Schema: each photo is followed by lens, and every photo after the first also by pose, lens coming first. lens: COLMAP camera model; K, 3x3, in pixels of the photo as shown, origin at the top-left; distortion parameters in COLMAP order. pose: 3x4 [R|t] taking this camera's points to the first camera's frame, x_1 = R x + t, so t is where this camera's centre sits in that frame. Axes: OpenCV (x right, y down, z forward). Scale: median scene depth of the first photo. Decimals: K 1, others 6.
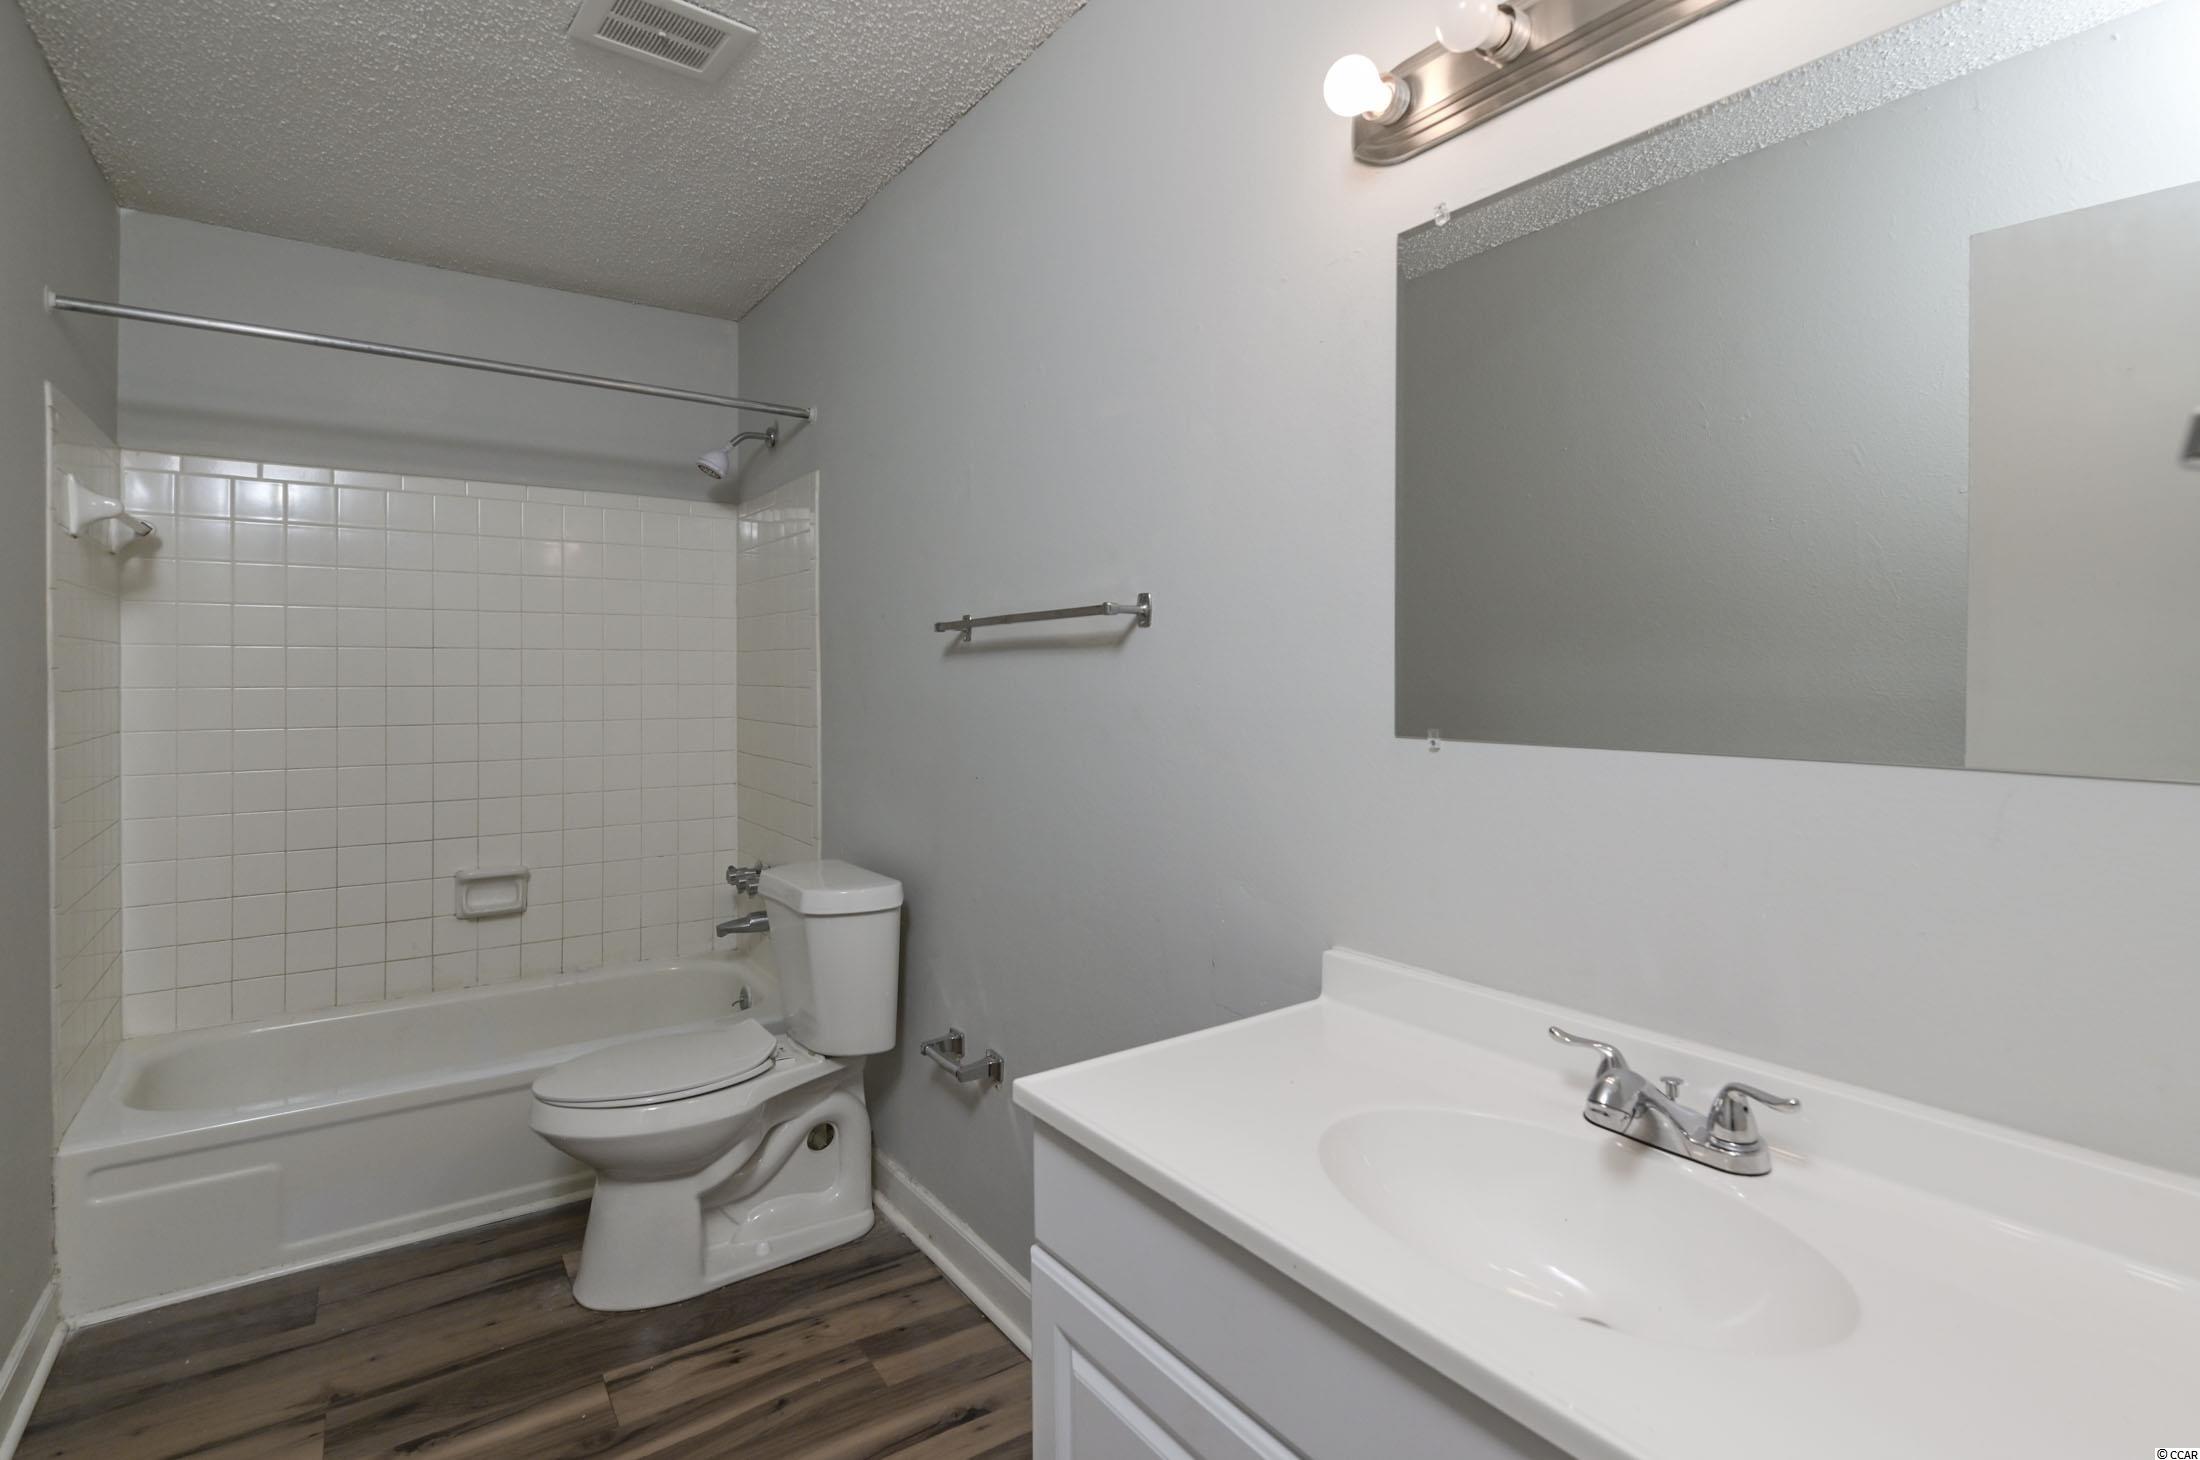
lens RADIAL K [[1066.1, 0, 1101.7], [0, 1066.1, 713.2], [0, 0, 1]] dist [0.011863, -0.006392]
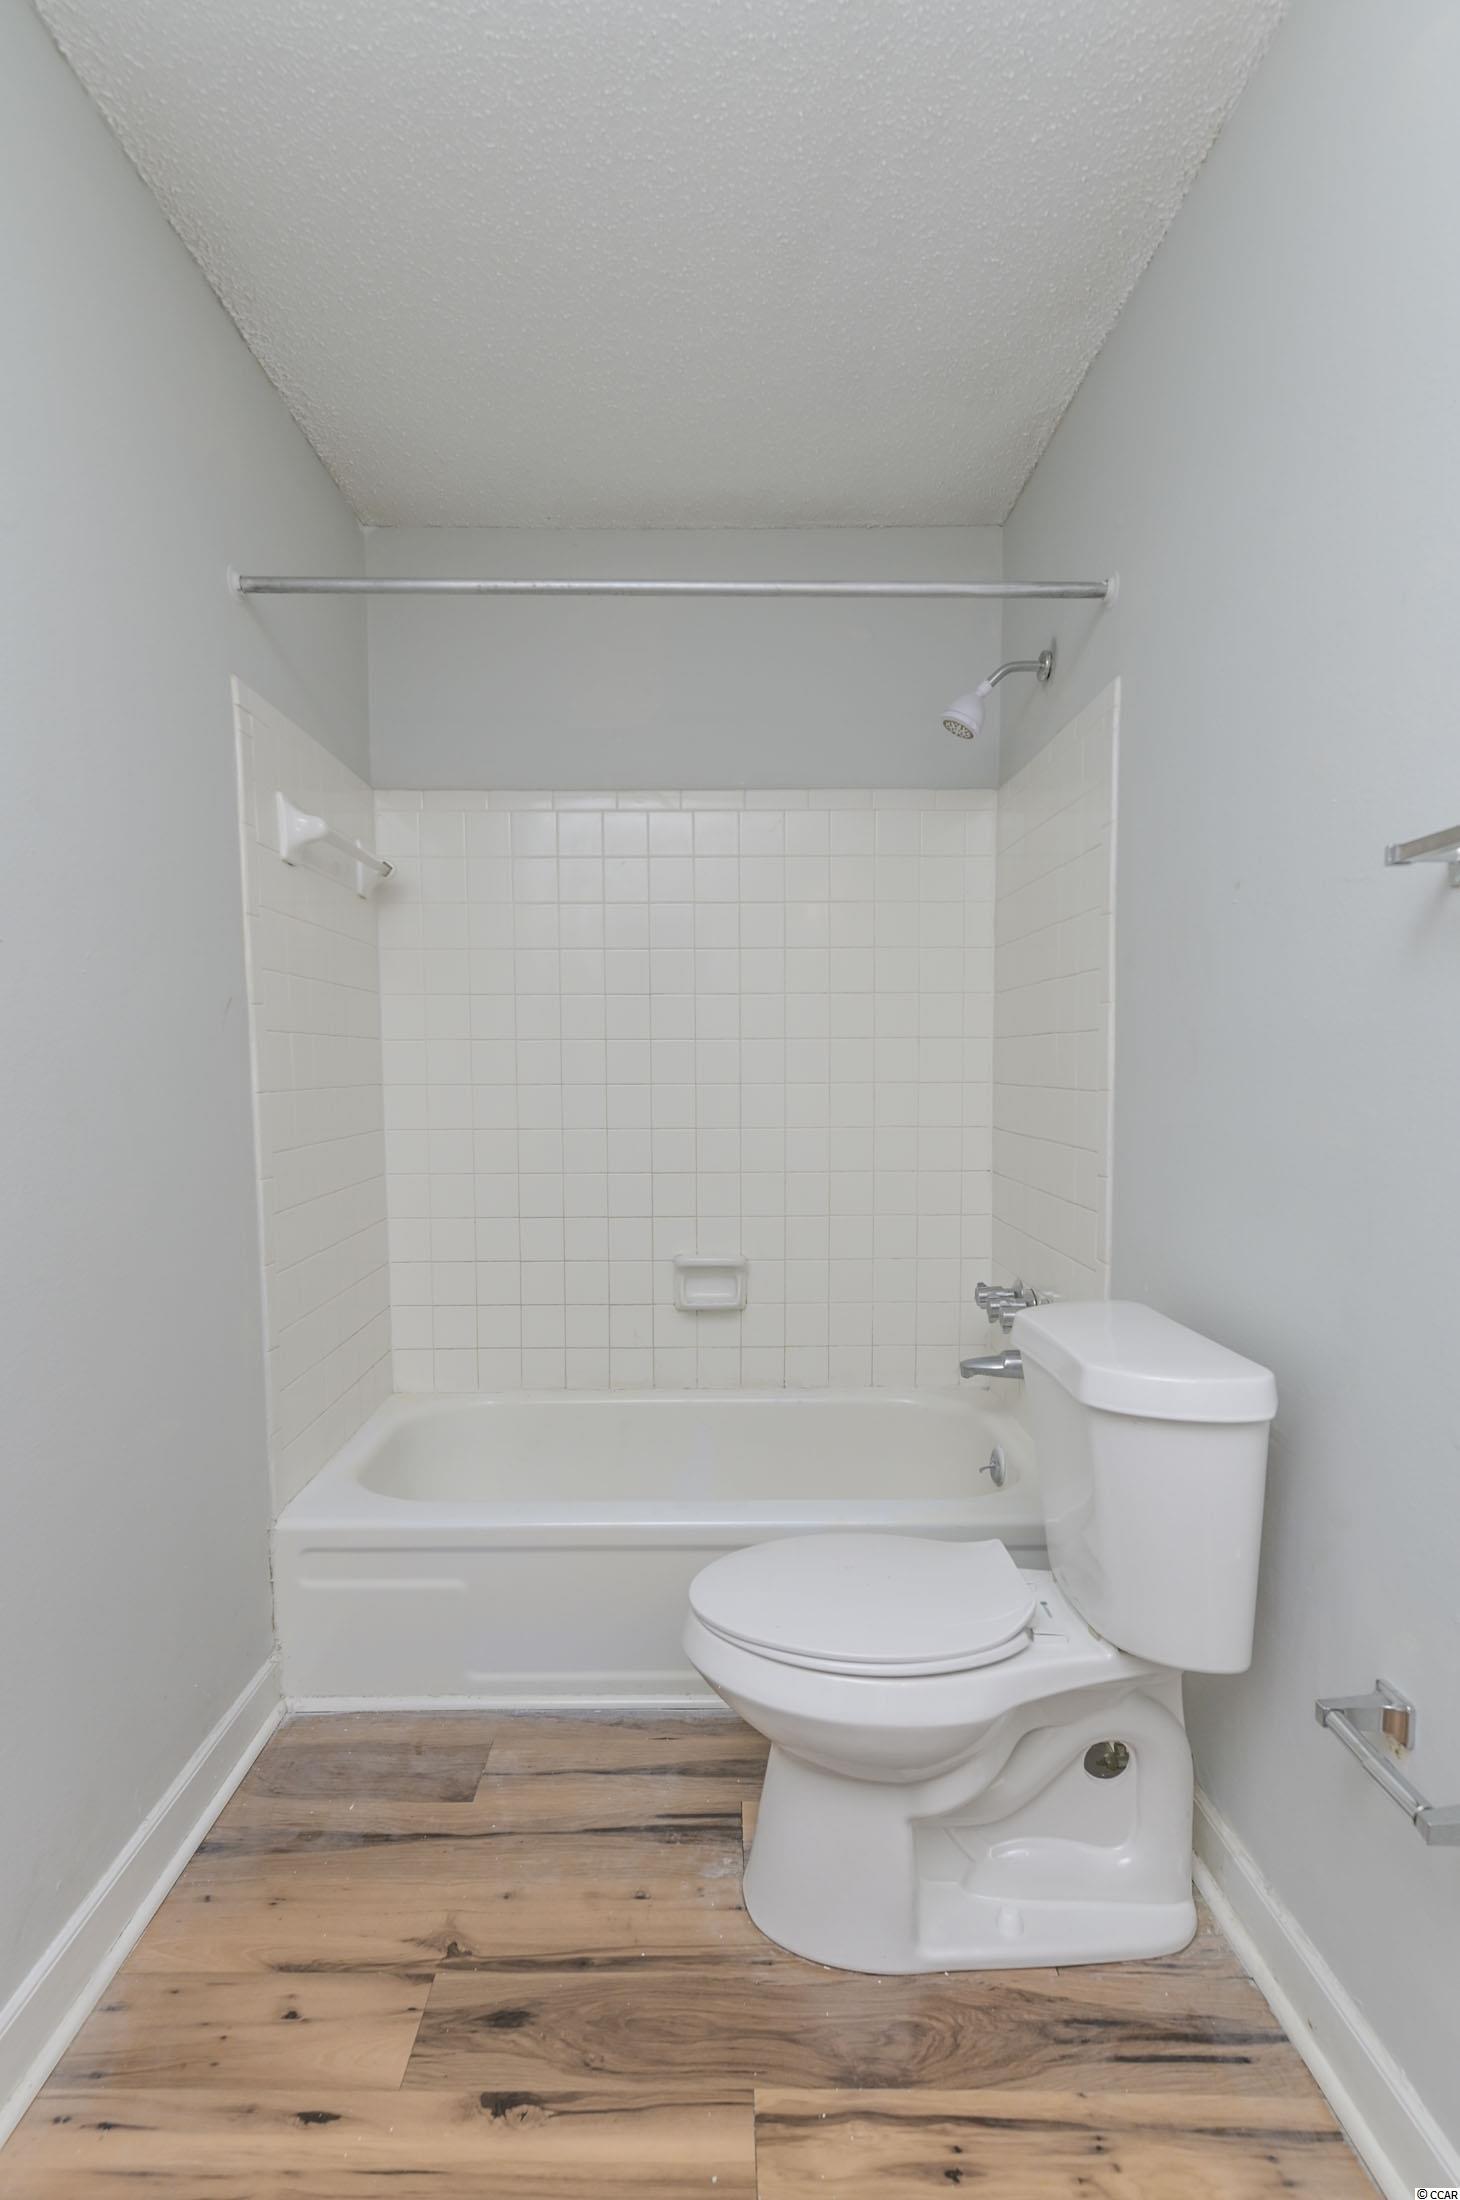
lens RADIAL K [[1066.1, 0, 727.7], [0, 1066.1, 1094.9], [0, 0, 1]] dist [0.011863, -0.006392]
pose [[0.831908, 0.014018, -0.554736, -0.118390], [-0.019418, 0.999804, -0.003855, 0.026492], [0.554574, 0.013979, 0.832017, 0.398473]]
